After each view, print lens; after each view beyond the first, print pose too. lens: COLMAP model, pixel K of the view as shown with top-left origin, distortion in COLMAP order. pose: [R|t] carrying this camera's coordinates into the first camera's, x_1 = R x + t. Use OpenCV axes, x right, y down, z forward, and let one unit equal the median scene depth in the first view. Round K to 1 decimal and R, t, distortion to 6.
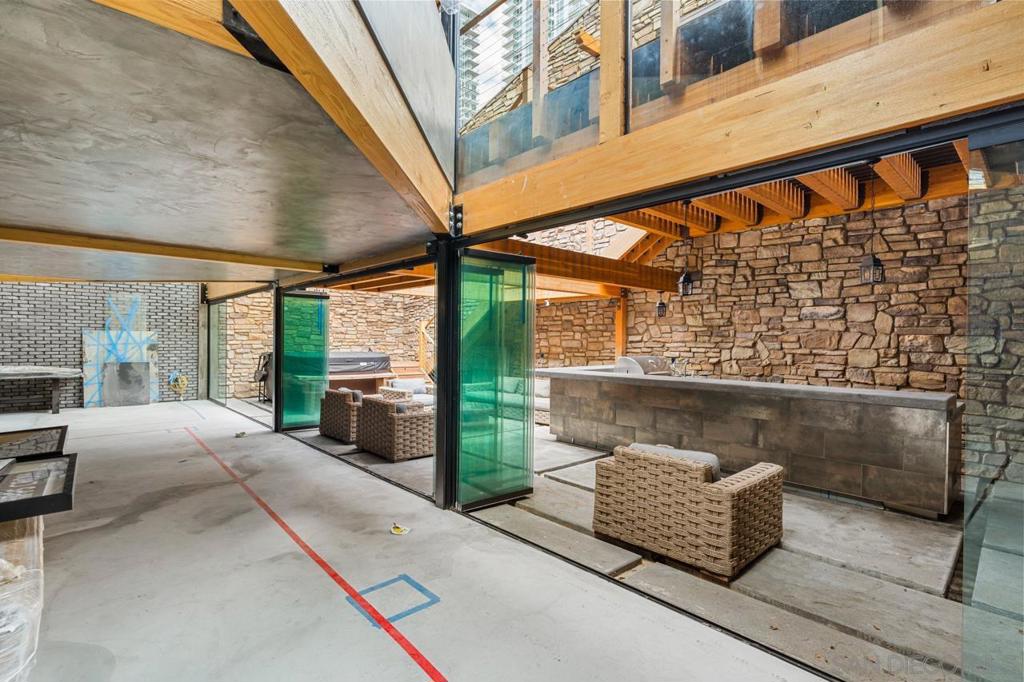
lens RADIAL K [[486.5, 0, 514.2], [0, 486.5, 341.4], [0, 0, 1]] dist [-0.007371, 0.003084]
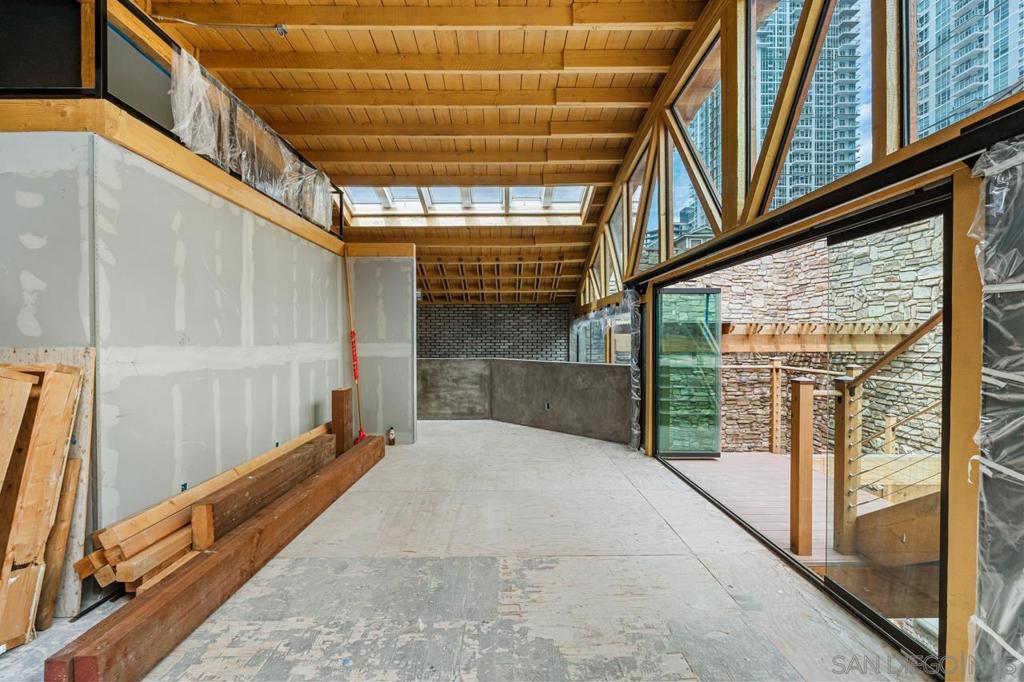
lens RADIAL K [[455.7, 0, 507.5], [0, 455.7, 334.0], [0, 0, 1]] dist [-0.005897, 0.001057]
pose [[0.743565, -0.010833, -0.668576, -0.127537], [-0.000149, 0.999866, -0.016366, -0.323239], [0.668664, 0.012269, 0.743464, 0.257015]]
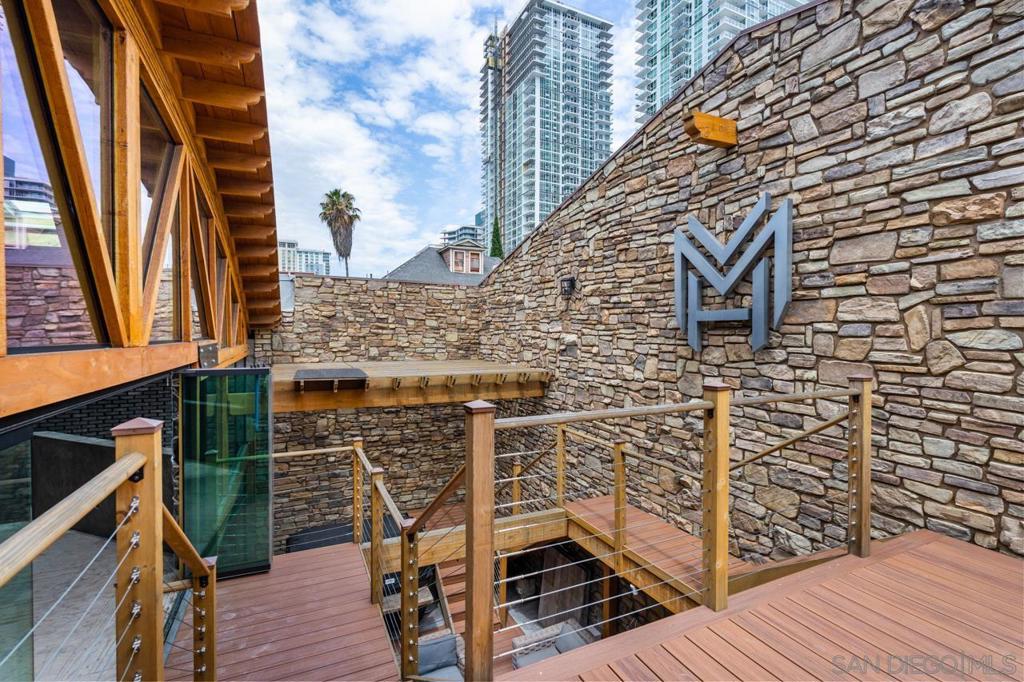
lens RADIAL K [[455.7, 0, 513.2], [0, 455.7, 340.6], [0, 0, 1]] dist [-0.005897, 0.001057]
pose [[0.956835, -0.000086, -0.290631, 0.101434], [0.002307, 0.999971, 0.007299, -0.440298], [0.290622, -0.007654, 0.956807, 0.514263]]
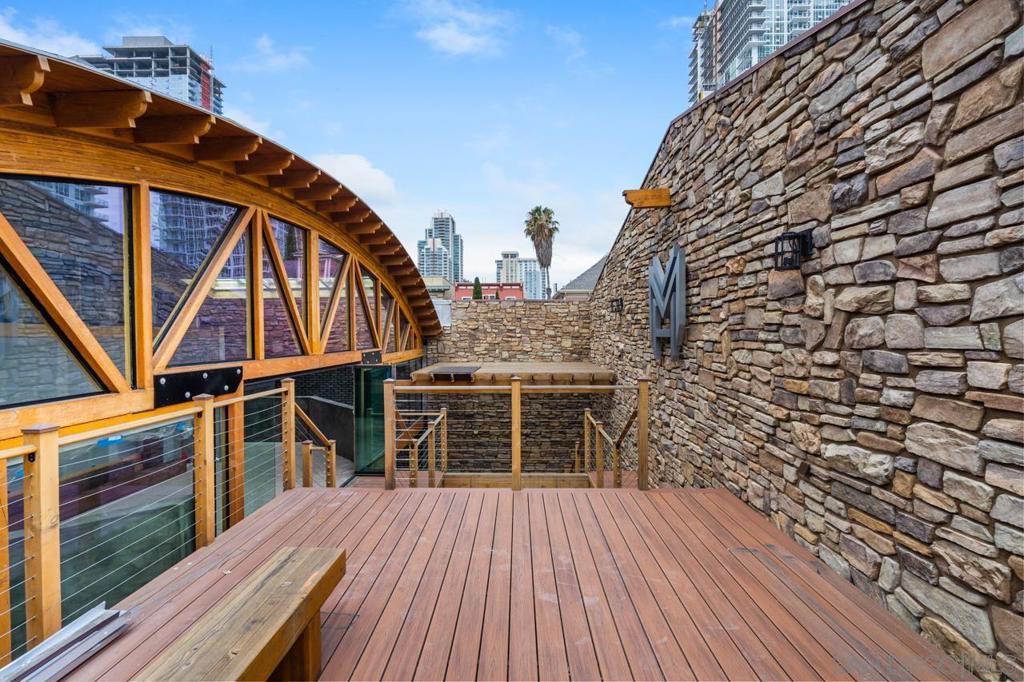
lens RADIAL K [[455.7, 0, 513.9], [0, 455.7, 342.1], [0, 0, 1]] dist [-0.005897, 0.001057]
pose [[0.729763, 0.001102, -0.683699, 0.552647], [0.006258, 0.999946, 0.008291, -0.461321], [0.683672, -0.010329, 0.729717, 0.399342]]
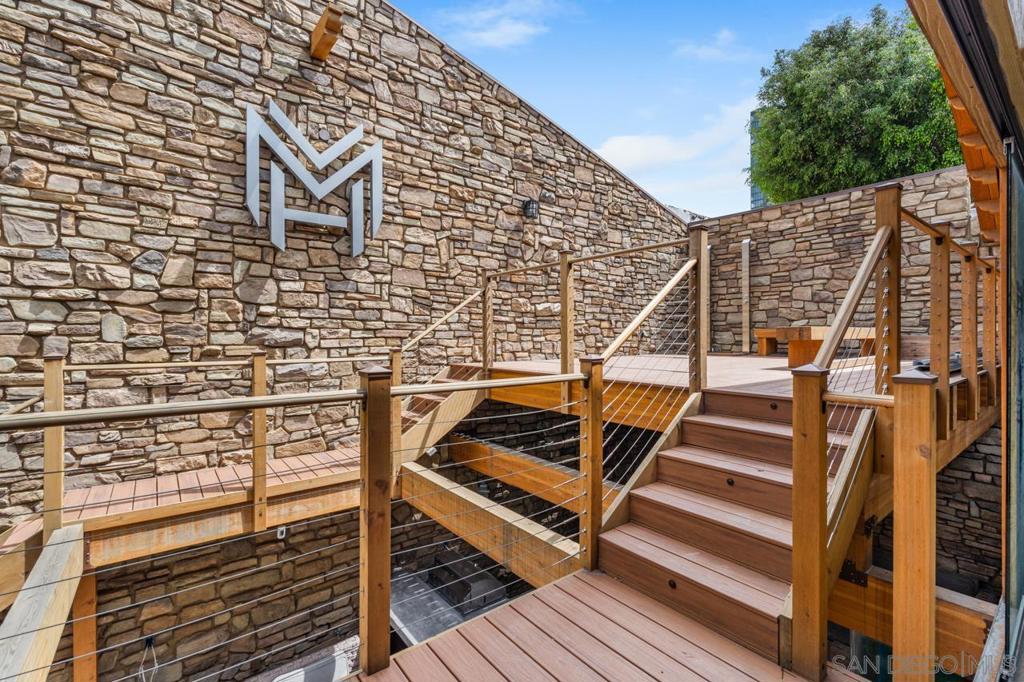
lens RADIAL K [[455.7, 0, 516.7], [0, 455.7, 338.5], [0, 0, 1]] dist [-0.005897, 0.001057]
pose [[0.072770, -0.014599, 0.997242, -0.407479], [0.009448, 0.999858, 0.013947, -0.312583], [-0.997304, 0.008407, 0.072898, 0.860821]]
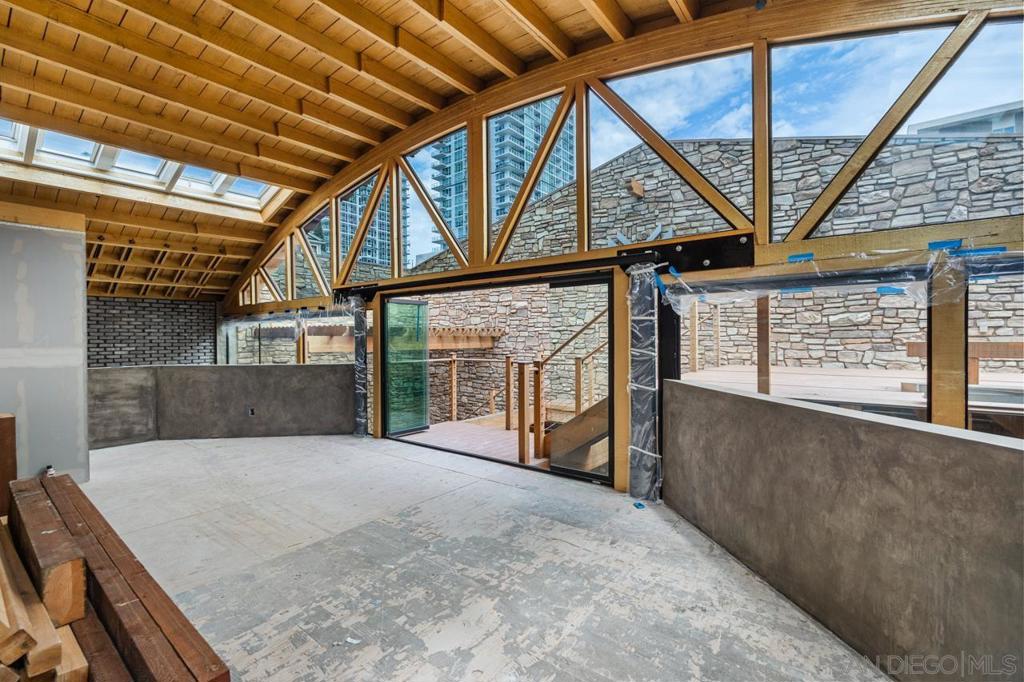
lens RADIAL K [[455.7, 0, 509.3], [0, 455.7, 341.2], [0, 0, 1]] dist [-0.005897, 0.001057]
pose [[0.987244, -0.012880, 0.158692, -0.328866], [0.012997, 0.999915, 0.000303, -0.322183], [-0.158683, 0.001764, 0.987328, 0.058421]]
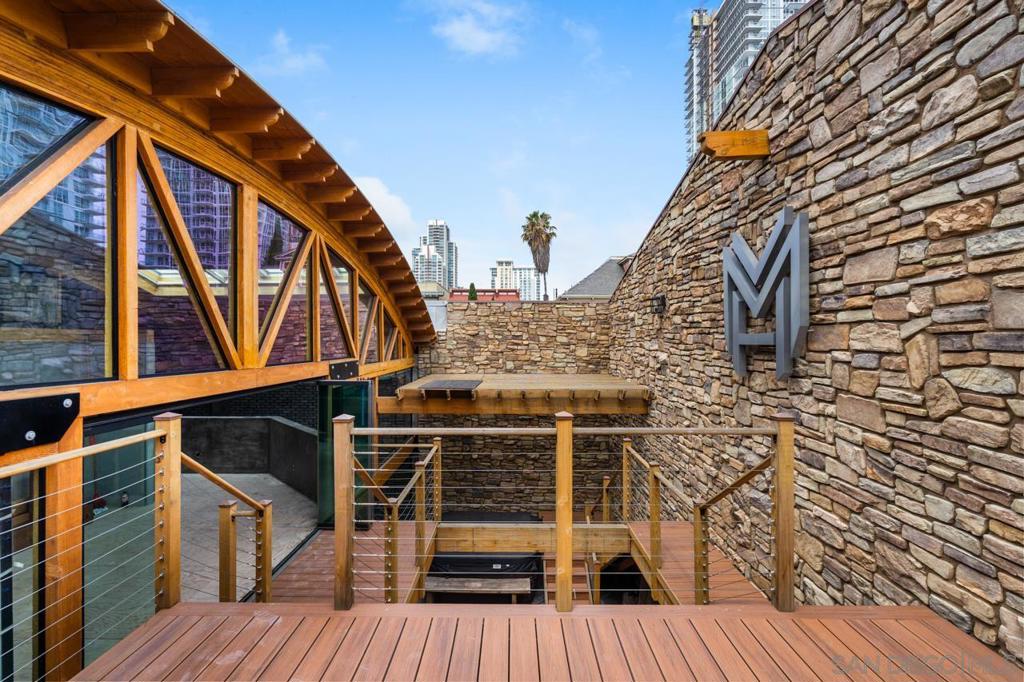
lens RADIAL K [[455.7, 0, 512.3], [0, 455.7, 341.9], [0, 0, 1]] dist [-0.005897, 0.001057]
pose [[0.736595, -0.007711, -0.676290, 0.349240], [0.001666, 0.999953, -0.009587, -0.460864], [0.676332, 0.005935, 0.736573, 0.557592]]
